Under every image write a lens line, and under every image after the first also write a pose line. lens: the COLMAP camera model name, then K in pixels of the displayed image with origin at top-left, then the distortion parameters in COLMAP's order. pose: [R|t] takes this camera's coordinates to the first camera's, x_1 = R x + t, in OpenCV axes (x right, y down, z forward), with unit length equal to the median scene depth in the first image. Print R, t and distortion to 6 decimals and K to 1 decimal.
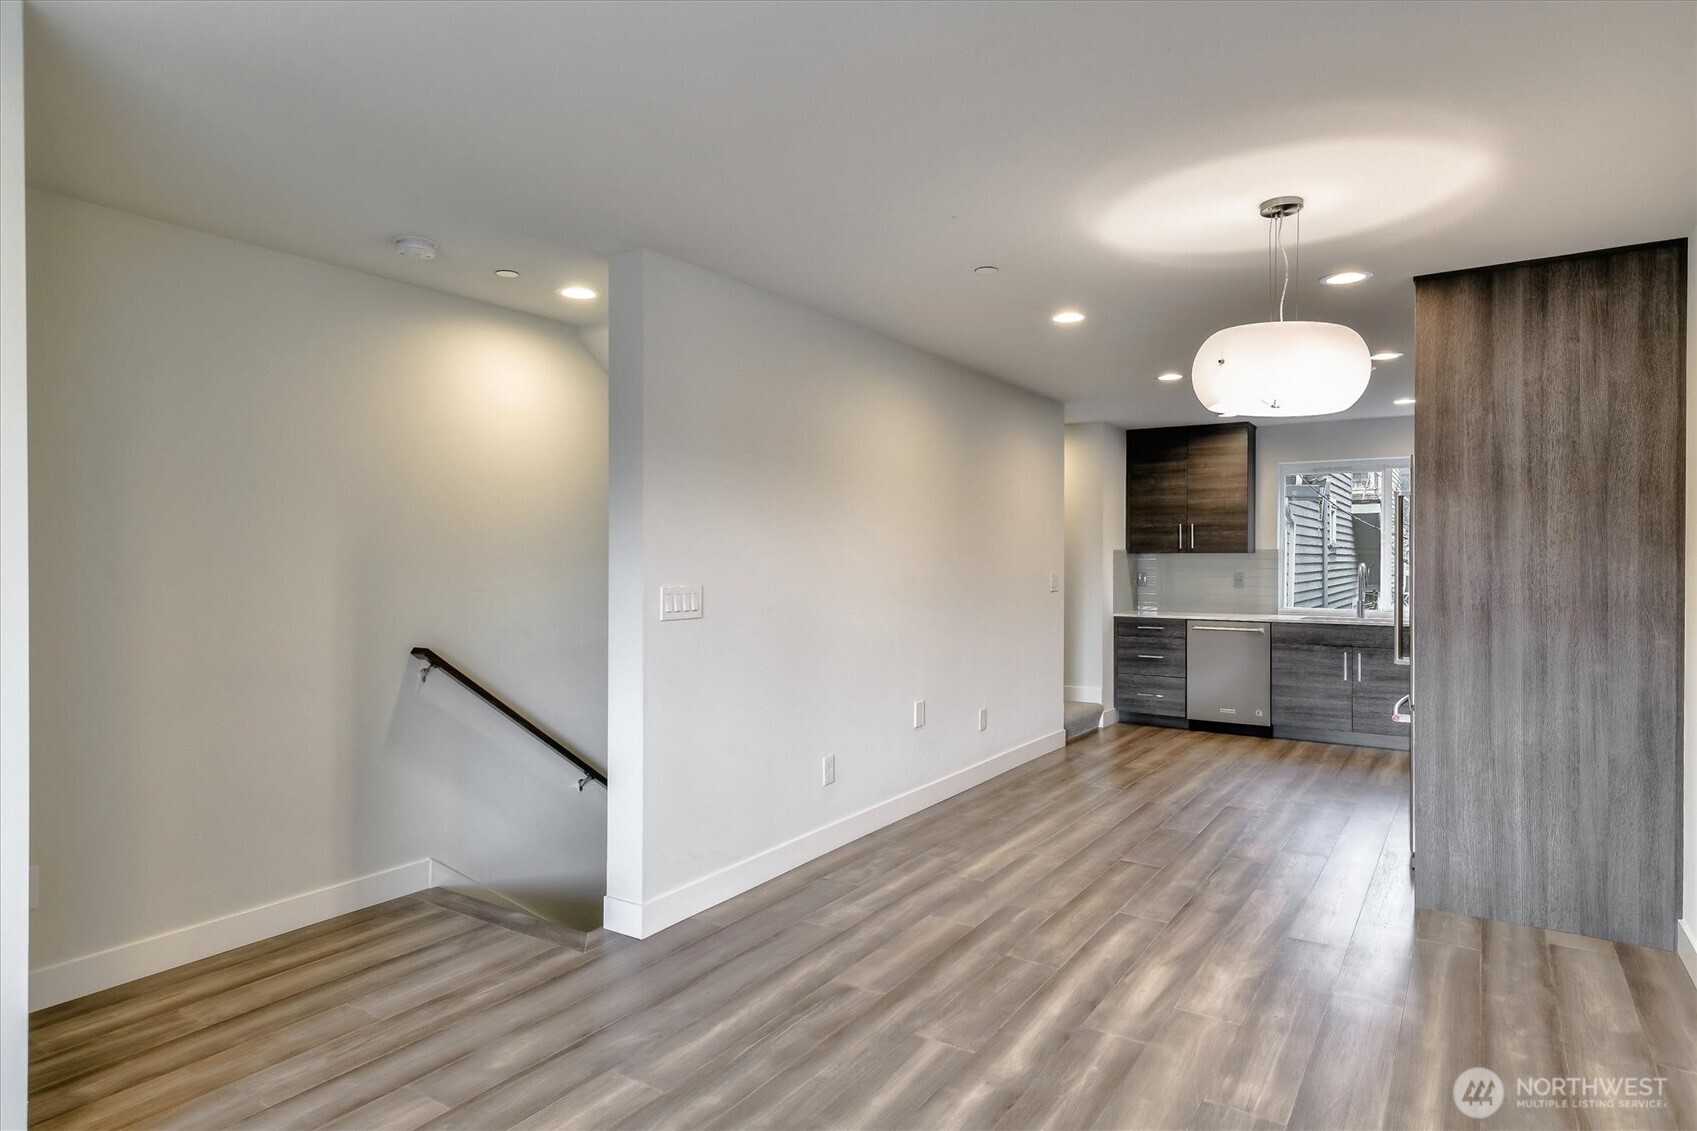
lens RADIAL K [[968.6, 0, 848.5], [0, 968.6, 565.5], [0, 0, 1]] dist [0.002898, 0.000567]
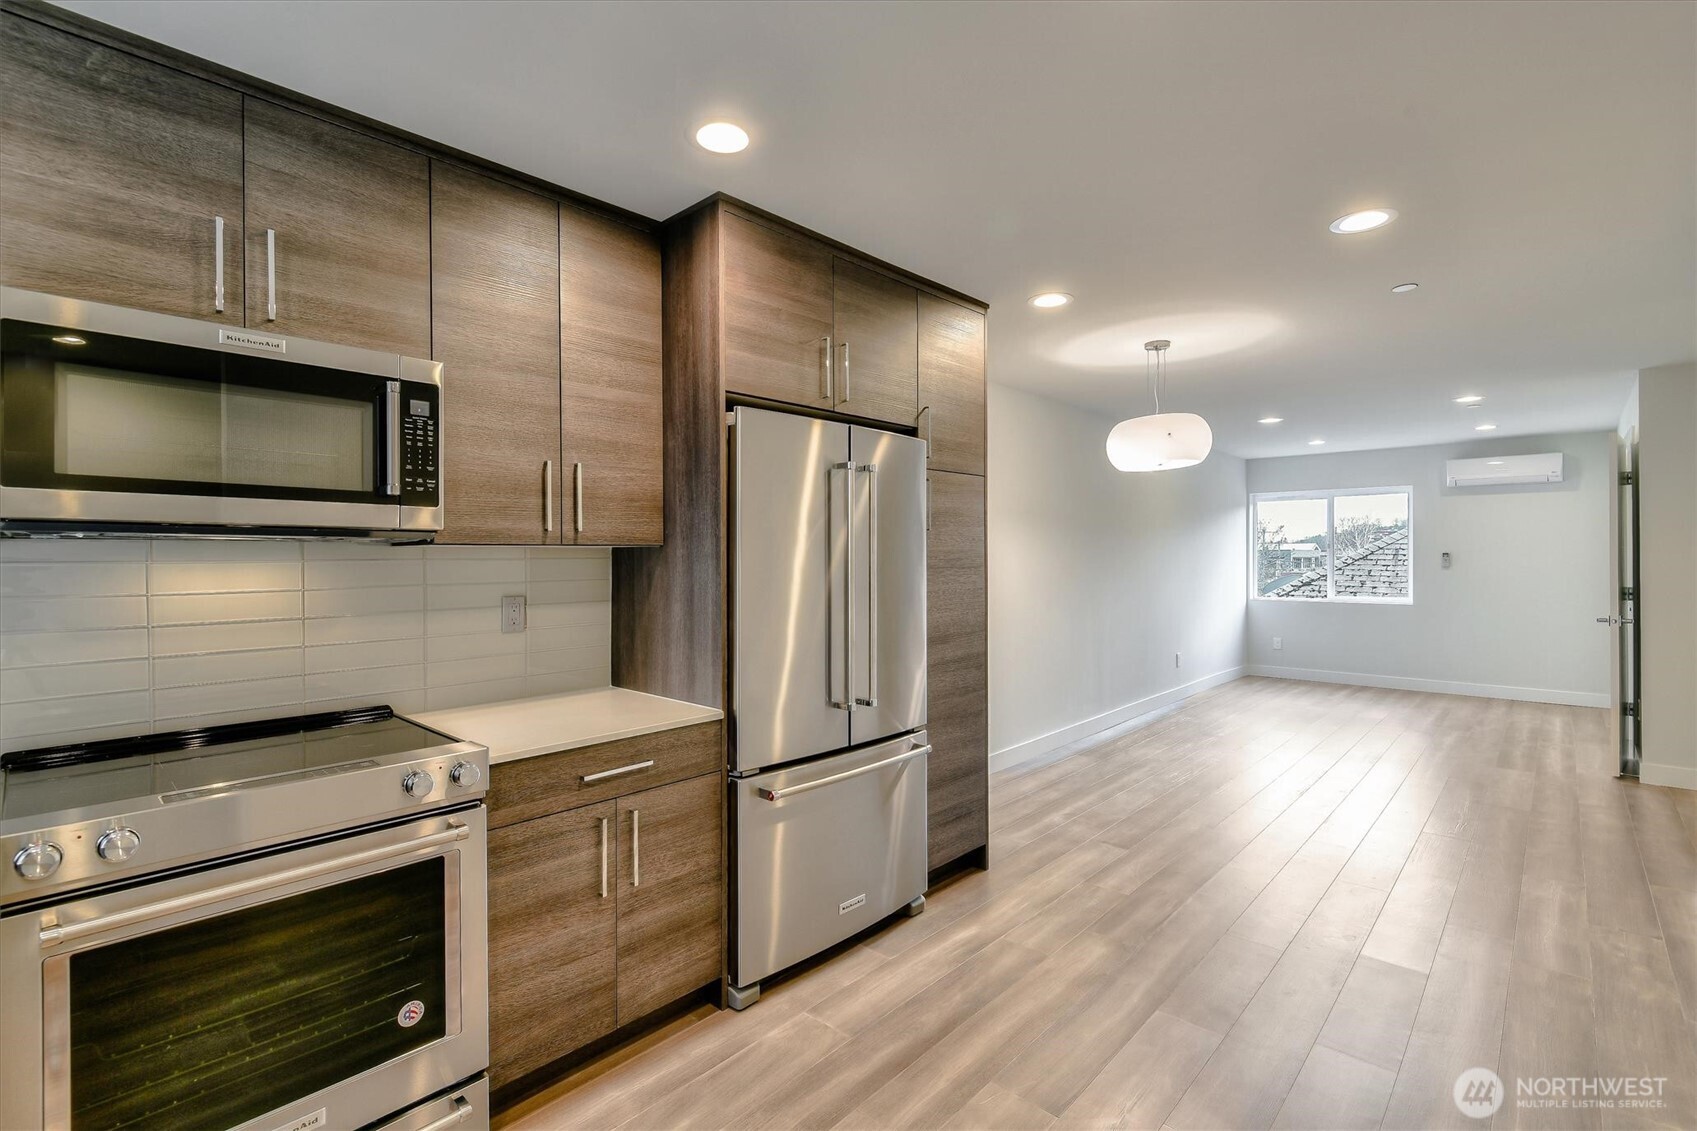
lens RADIAL K [[772.5, 0, 853.1], [0, 772.5, 557.8], [0, 0, 1]] dist [-0.000826, -0.001498]
pose [[-0.987766, 0.004510, 0.155881, 0.556974], [0.006180, 0.999929, 0.010228, -0.015317], [-0.155823, 0.011066, -0.987723, 1.767446]]
